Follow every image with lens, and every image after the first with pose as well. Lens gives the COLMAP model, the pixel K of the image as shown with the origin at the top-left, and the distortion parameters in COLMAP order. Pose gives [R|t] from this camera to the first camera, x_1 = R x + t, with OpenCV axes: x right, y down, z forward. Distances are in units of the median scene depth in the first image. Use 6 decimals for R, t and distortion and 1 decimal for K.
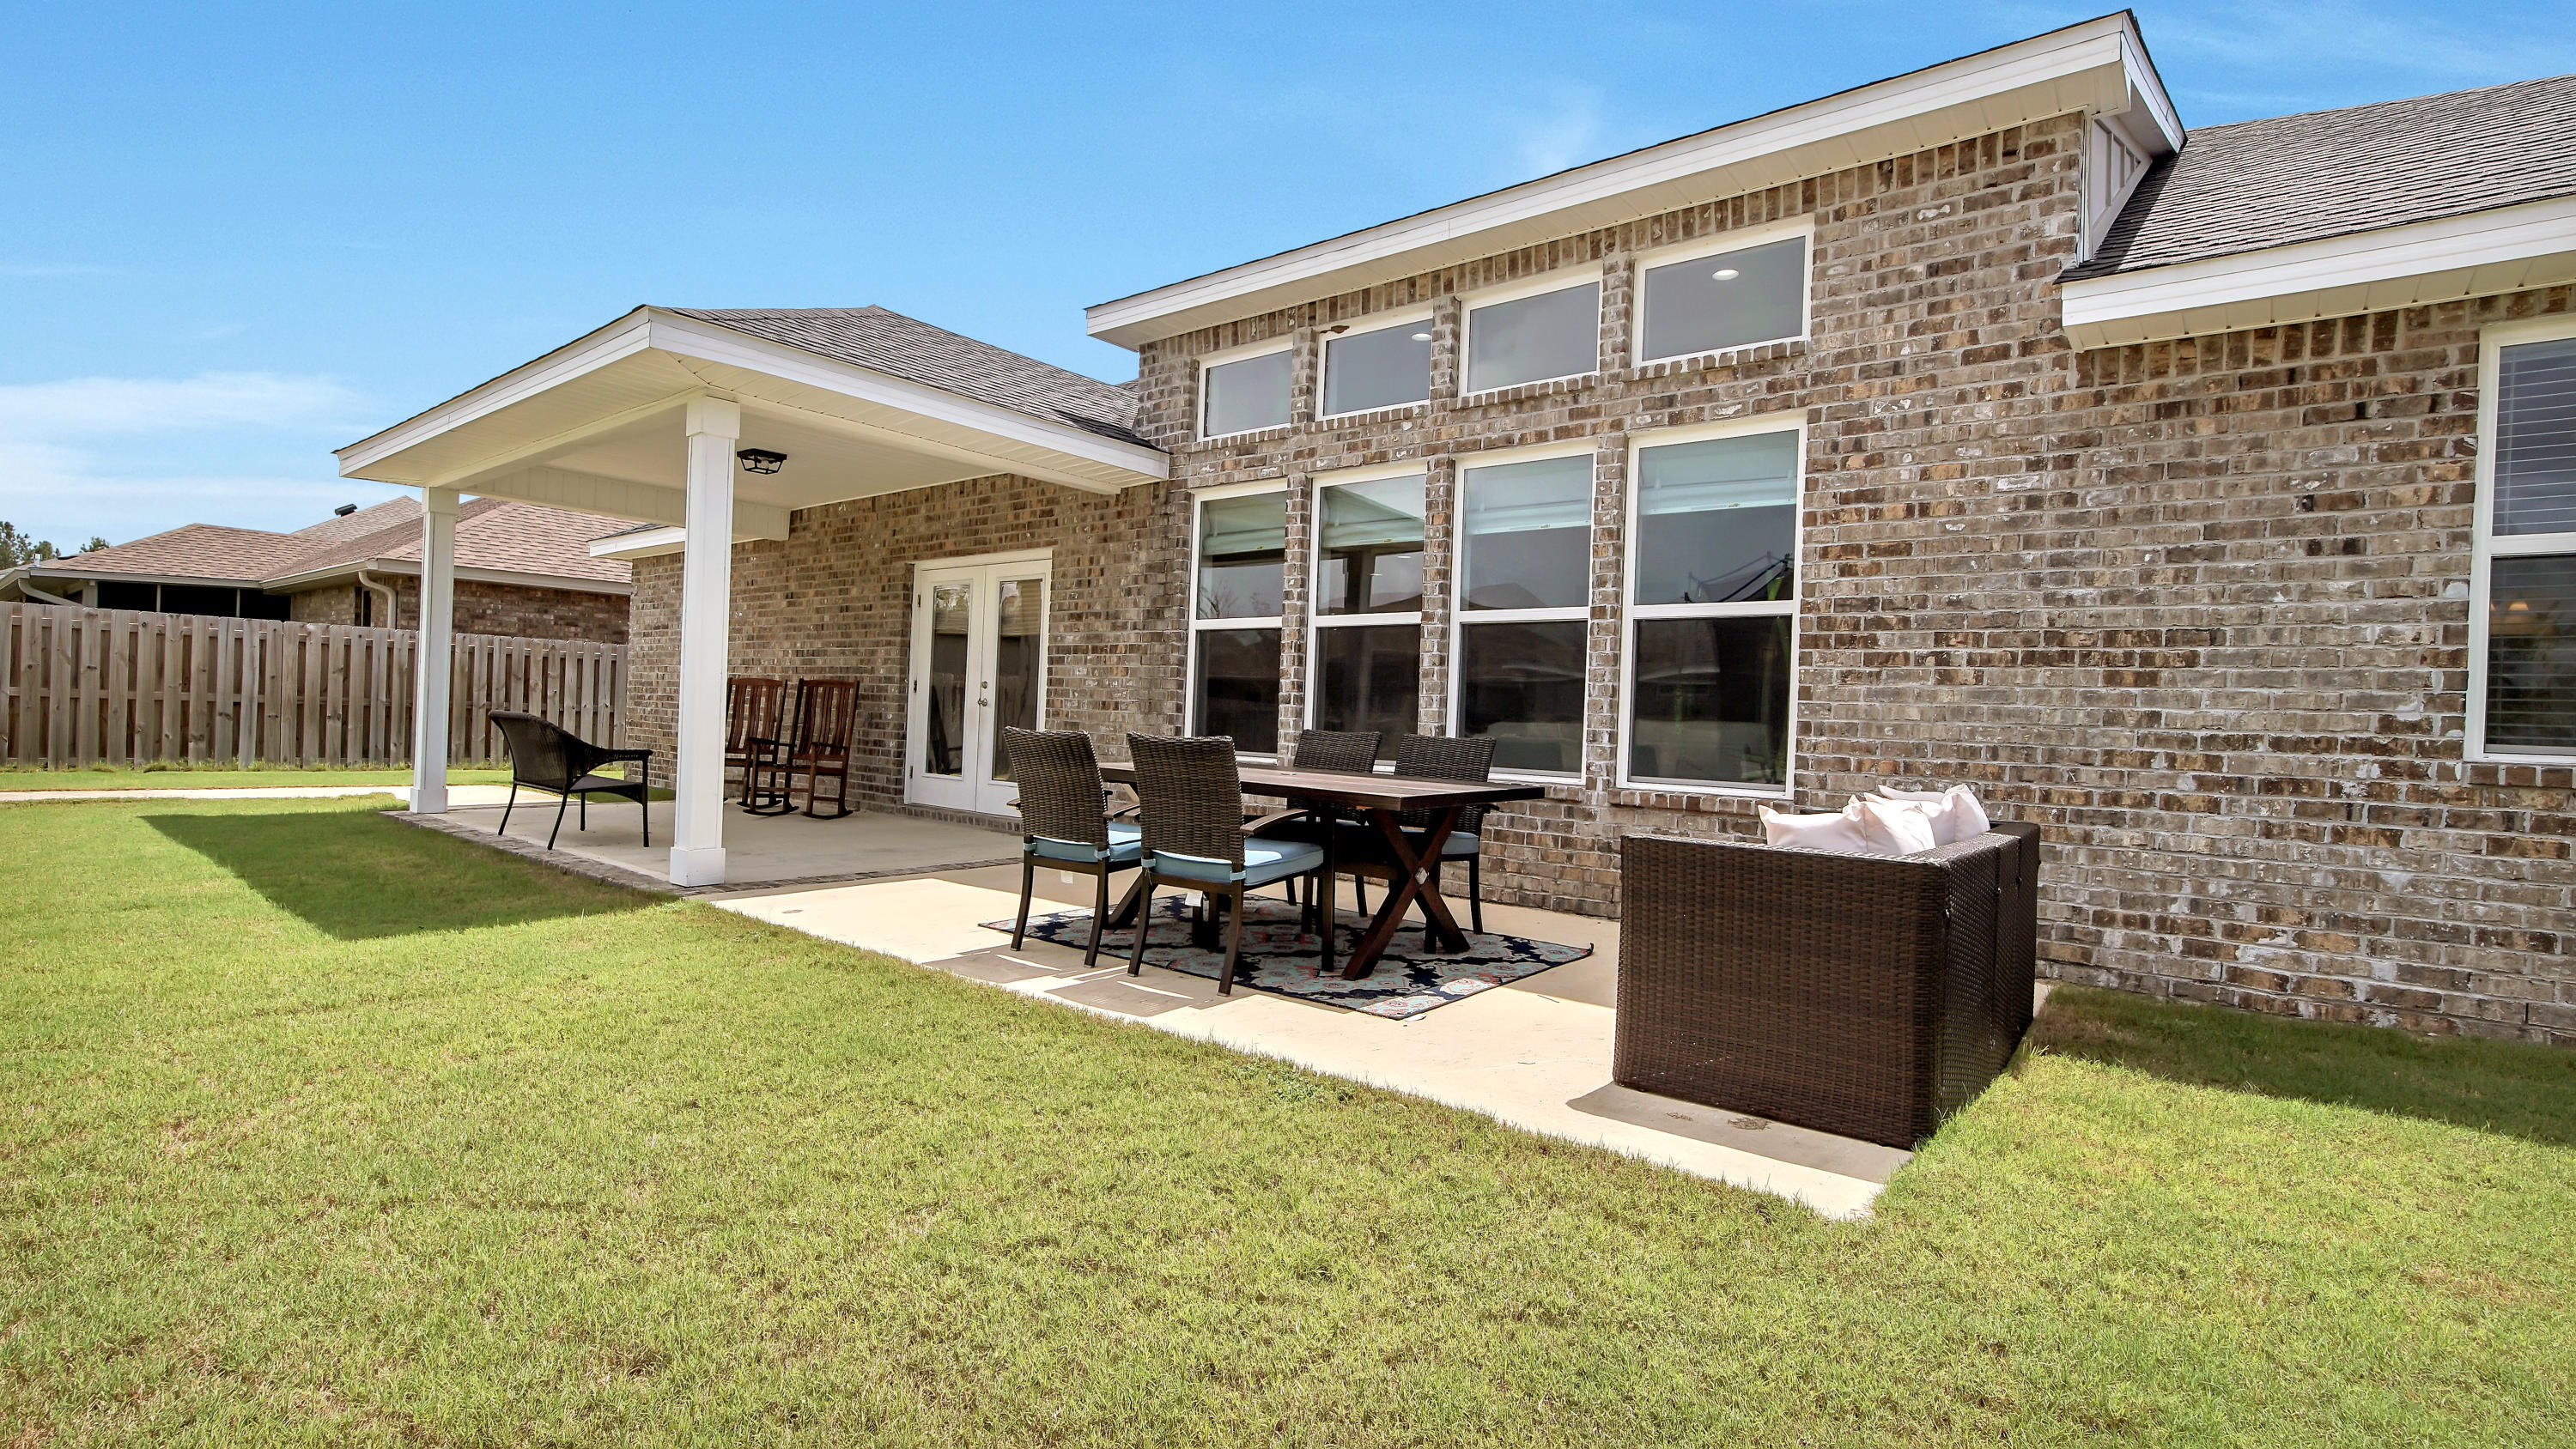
lens RADIAL K [[1153.8, 0, 1285.6], [0, 1153.8, 717.1], [0, 0, 1]] dist [-0.002314, -0.000071]
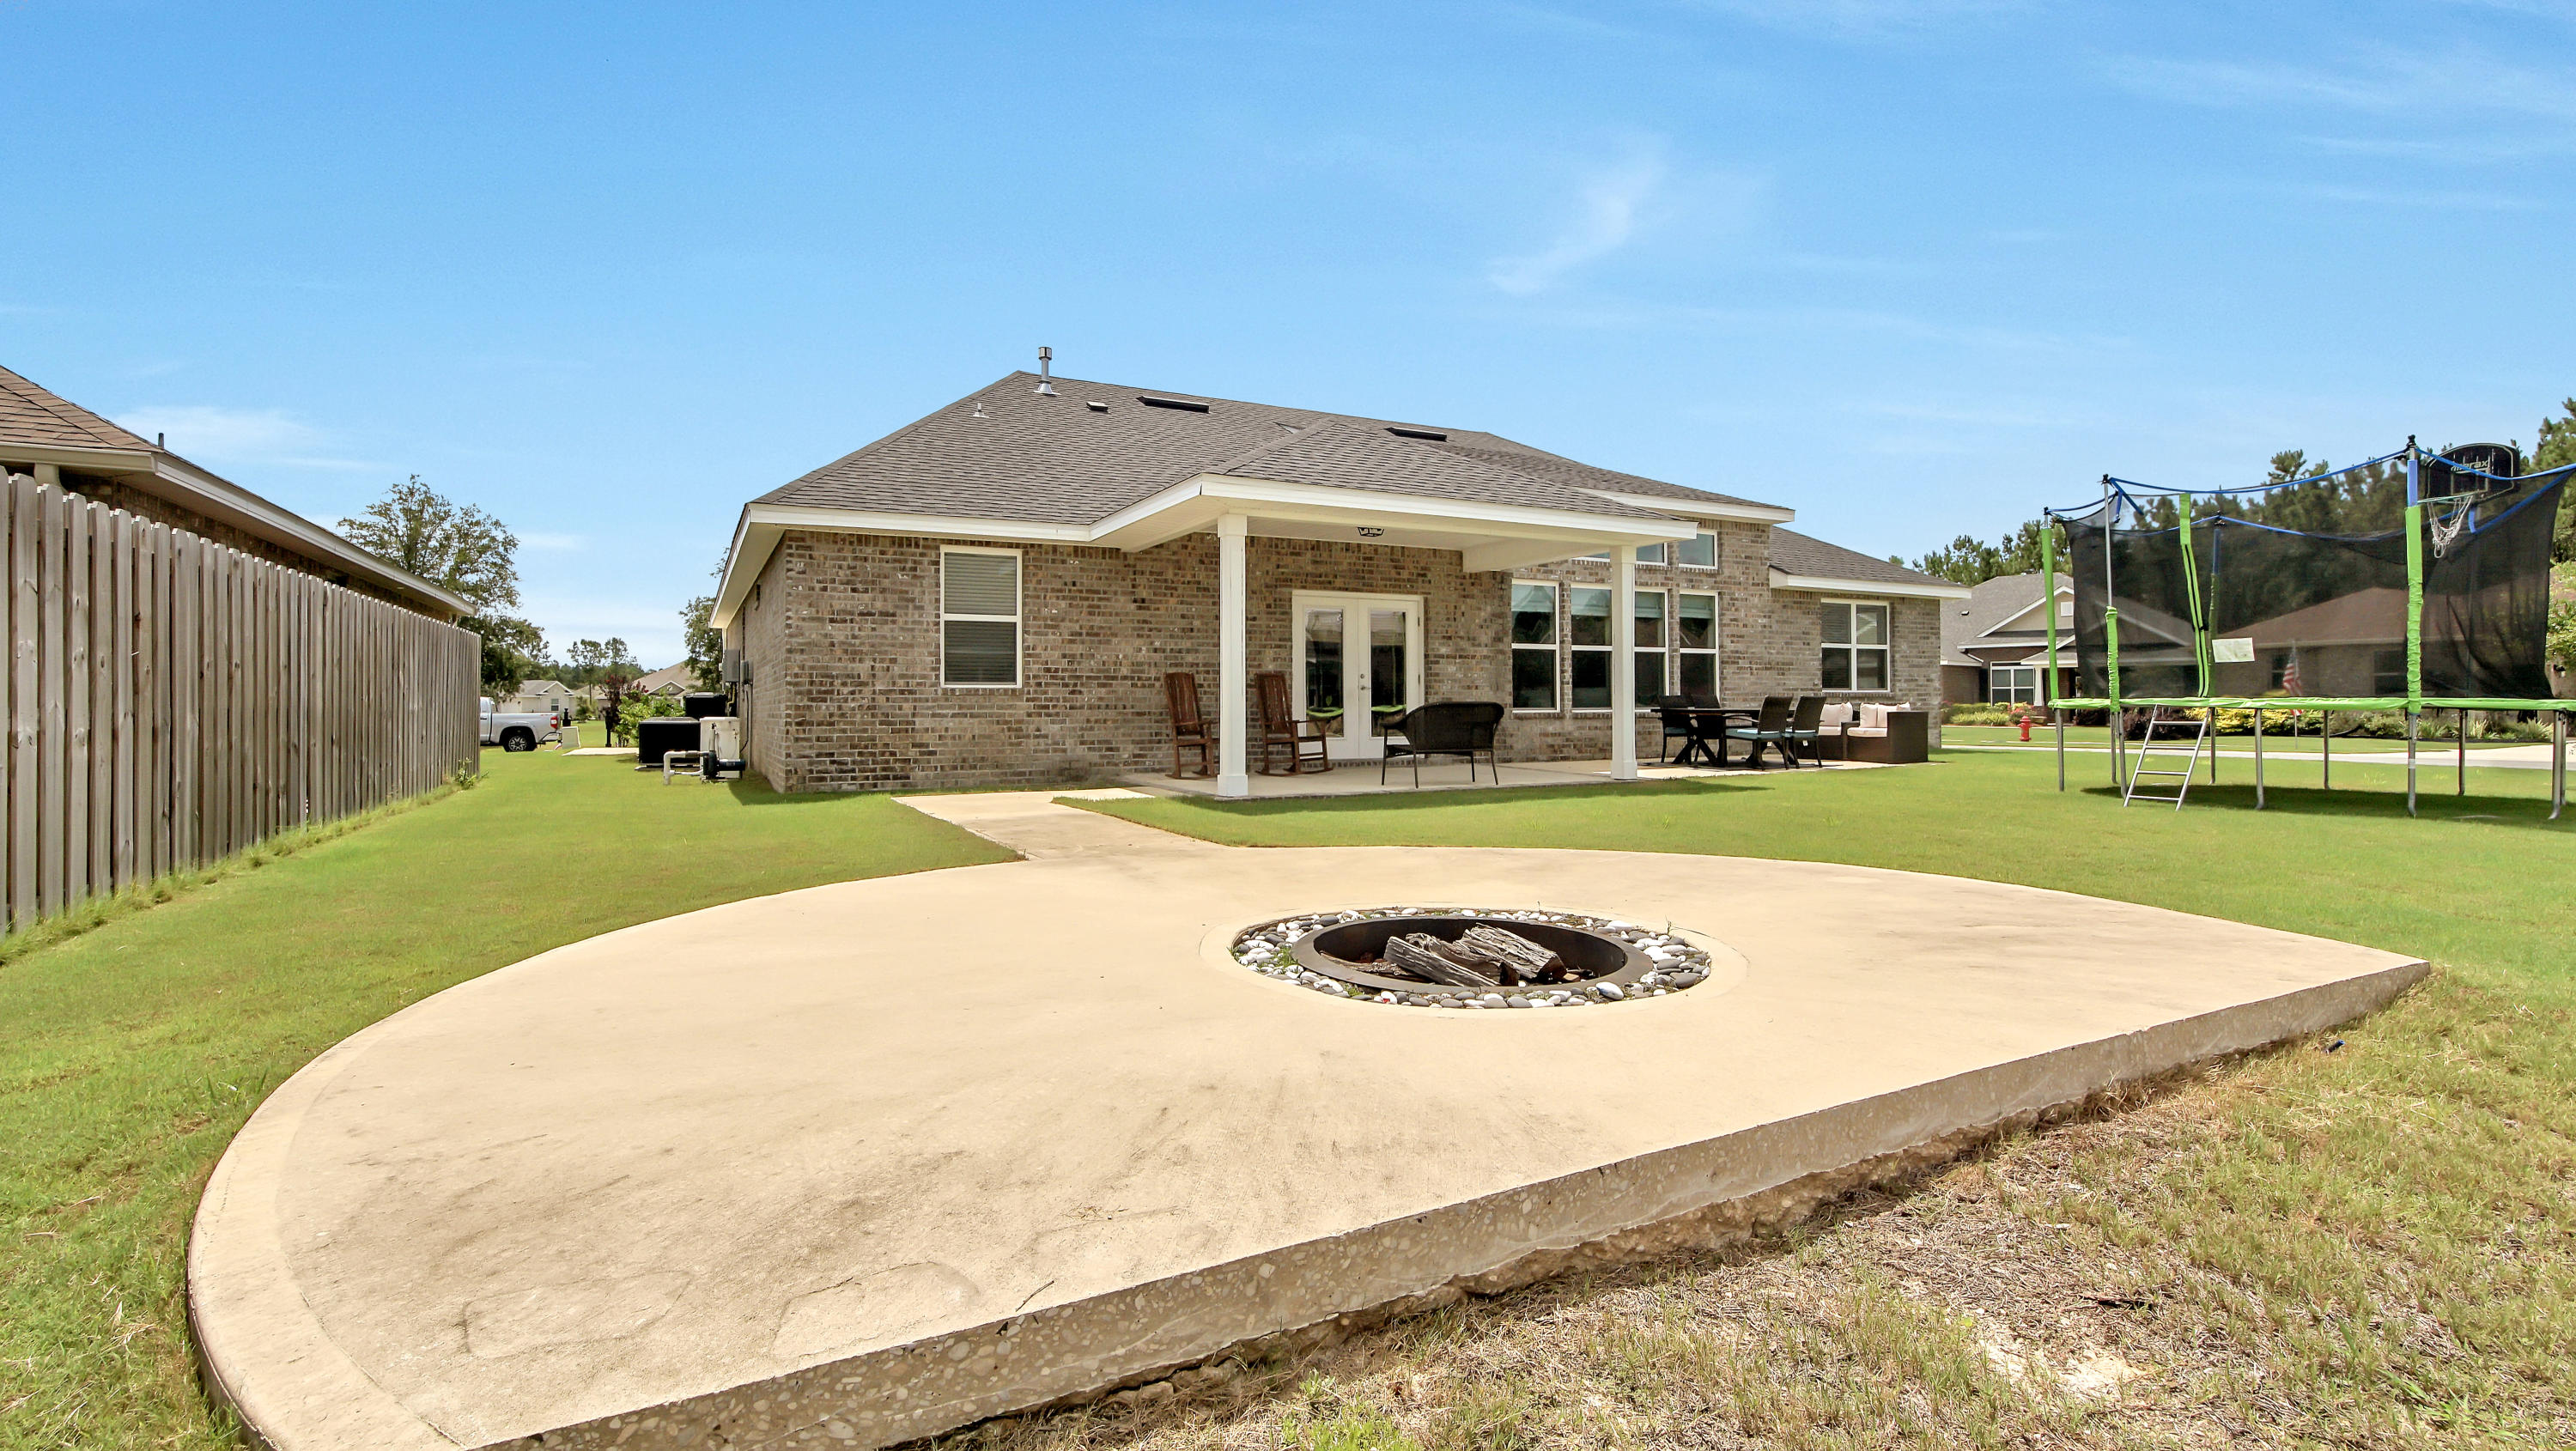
lens RADIAL K [[1153.9, 0, 1287.0], [0, 1153.9, 711.6], [0, 0, 1]] dist [-0.002314, -0.000071]
pose [[0.389463, -0.041985, 0.920085, -1.773822], [0.021333, 0.999104, 0.036561, -0.040976], [-0.920795, 0.005389, 0.390010, 0.499211]]
